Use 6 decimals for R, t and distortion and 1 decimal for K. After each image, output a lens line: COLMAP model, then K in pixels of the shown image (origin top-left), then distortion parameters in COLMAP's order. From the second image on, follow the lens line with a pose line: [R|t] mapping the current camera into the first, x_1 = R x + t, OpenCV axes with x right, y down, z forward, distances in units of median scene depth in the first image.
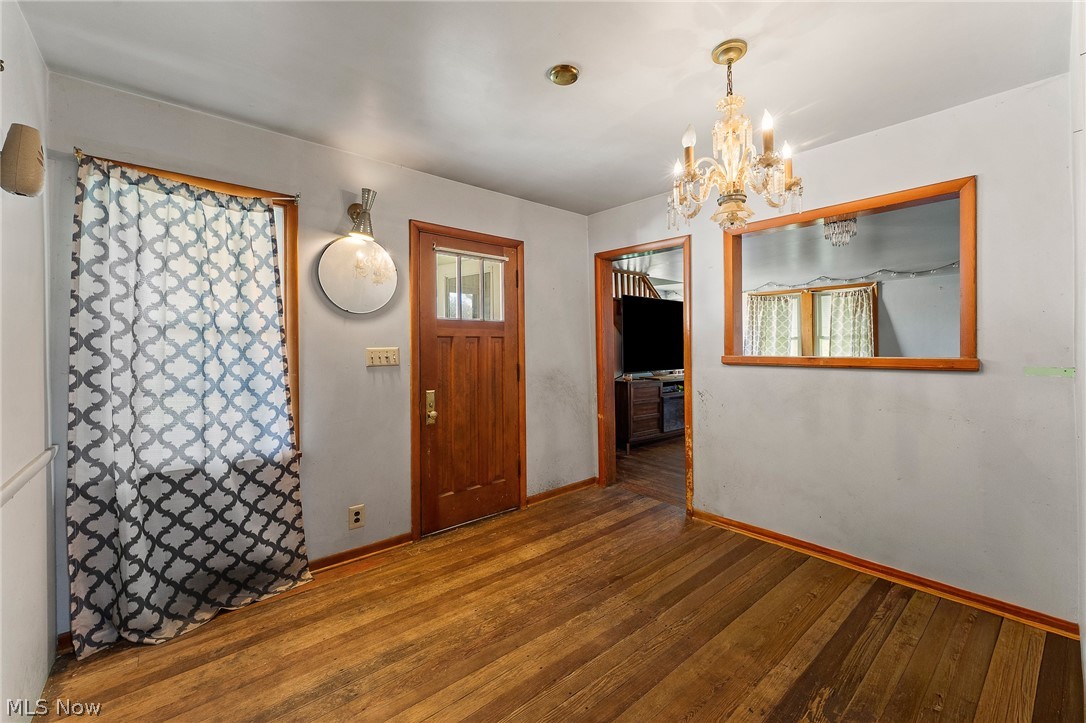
lens RADIAL K [[439.0, 0, 546.9], [0, 439.0, 354.4], [0, 0, 1]] dist [-0.000646, 0.000044]
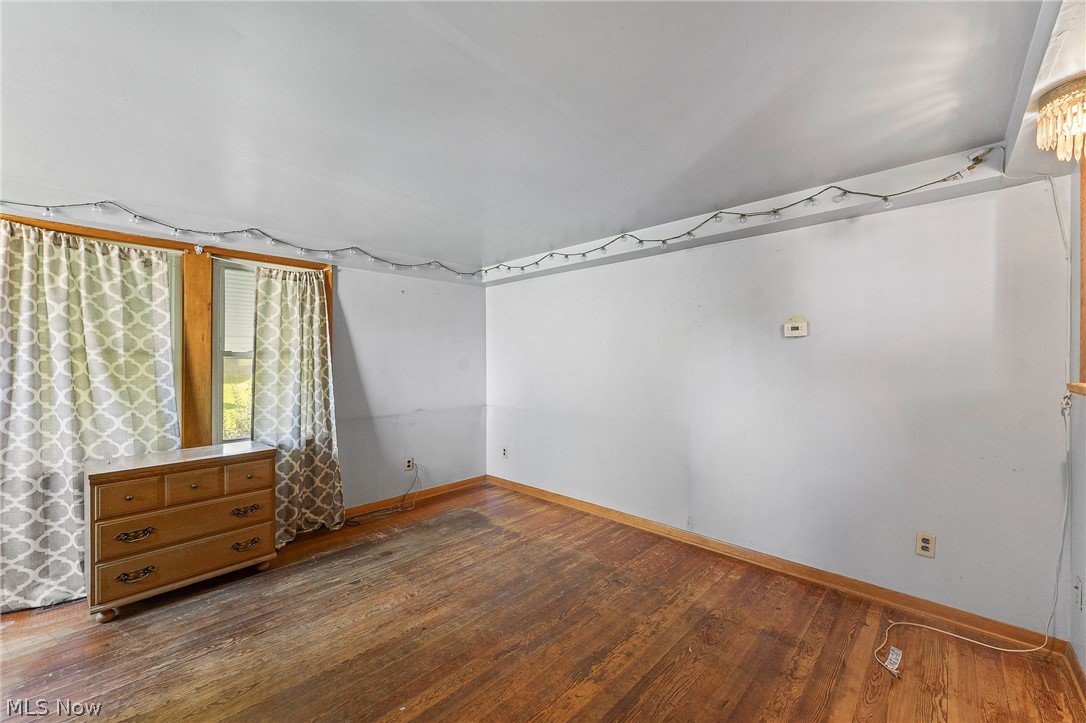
lens RADIAL K [[439.0, 0, 546.9], [0, 439.0, 354.4], [0, 0, 1]] dist [-0.000646, 0.000044]
pose [[-0.113057, 0.019567, 0.993396, 0.105562], [0.025376, 0.999537, -0.016800, -0.021600], [-0.993264, 0.023309, -0.113501, 0.739640]]
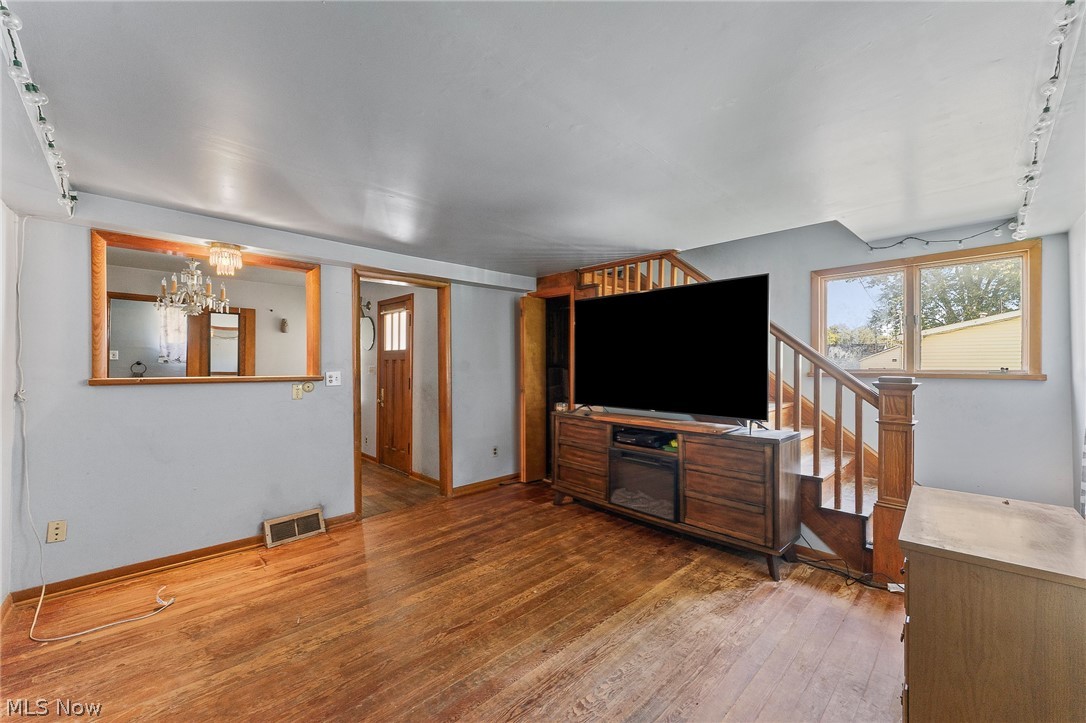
lens RADIAL K [[427.2, 0, 540.8], [0, 427.2, 363.9], [0, 0, 1]] dist [0.000429, 0.000053]
pose [[0.063648, 0.001899, -0.997971, 0.813601], [-0.019566, 0.999808, 0.000654, -0.022437], [0.997781, 0.019484, 0.063673, 0.777526]]
